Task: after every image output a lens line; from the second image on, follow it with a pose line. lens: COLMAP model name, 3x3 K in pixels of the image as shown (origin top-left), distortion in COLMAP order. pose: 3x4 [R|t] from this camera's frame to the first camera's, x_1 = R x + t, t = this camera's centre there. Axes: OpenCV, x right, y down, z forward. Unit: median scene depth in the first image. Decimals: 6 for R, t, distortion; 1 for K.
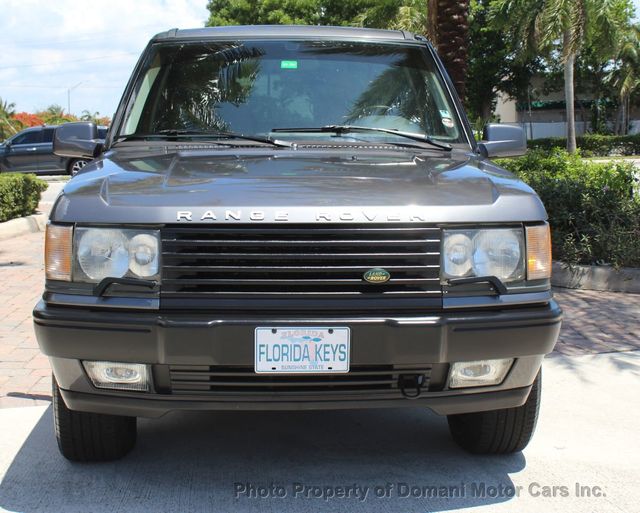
lens RADIAL K [[1063.9, 0, 320.9], [0, 1063.9, 229.8], [0, 0, 1]] dist [-0.036551, -0.068417]
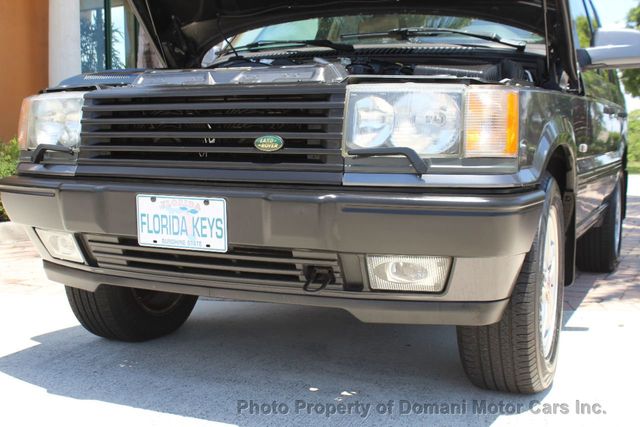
lens RADIAL K [[801.2, 0, 296.2], [0, 801.2, 212.2], [0, 0, 1]] dist [-0.038560, -0.037436]
pose [[0.873111, 0.044198, -0.485514, 0.392025], [-0.053457, 0.998556, -0.005230, 0.102400], [0.484582, 0.030521, 0.874213, 0.457478]]
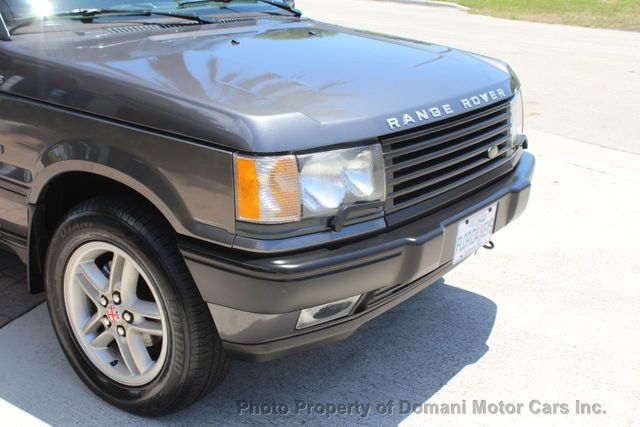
lens RADIAL K [[801.2, 0, 296.2], [0, 801.2, 212.2], [0, 0, 1]] dist [-0.038560, -0.037436]
pose [[0.650686, -0.226976, 0.724631, -0.713461], [0.056013, 0.966029, 0.252292, -0.120336], [-0.757279, -0.123574, 0.641295, 0.619990]]
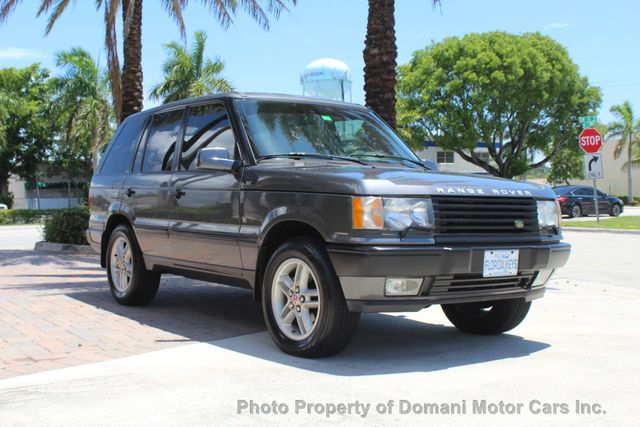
lens RADIAL K [[801.2, 0, 296.2], [0, 801.2, 212.2], [0, 0, 1]] dist [-0.038560, -0.037436]
pose [[0.847015, 0.002960, 0.531561, -1.054076], [0.044477, 0.996083, -0.076420, 0.114832], [-0.529705, 0.088371, 0.843566, 0.009595]]
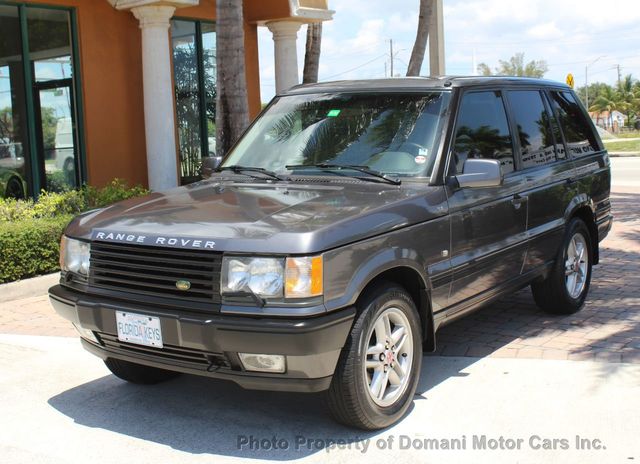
lens RADIAL K [[887.1, 0, 321.3], [0, 887.1, 232.2], [0, 0, 1]] dist [-0.032230, 0.038982]
pose [[0.783815, 0.057602, -0.618317, 0.956637], [-0.027560, 0.997934, 0.058030, -0.105247], [0.620383, -0.028444, 0.783783, 0.174871]]
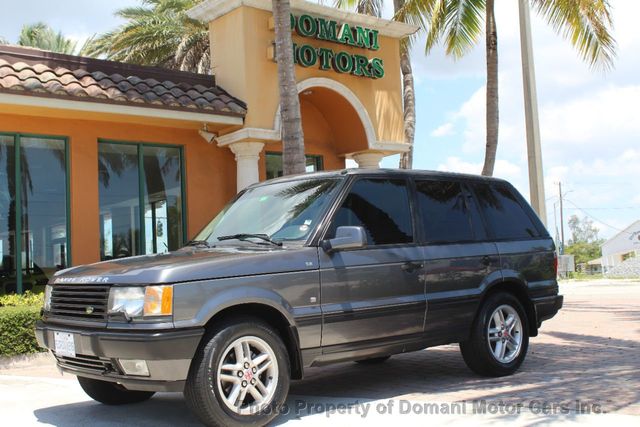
lens RADIAL K [[822.7, 0, 320.0], [0, 822.7, 213.5], [0, 0, 1]] dist [-0.023518, -0.026967]
pose [[0.598605, -0.074332, -0.797588, 1.576642], [-0.040139, 0.991651, -0.122542, 0.035590], [0.800038, 0.105368, 0.590624, 0.422757]]
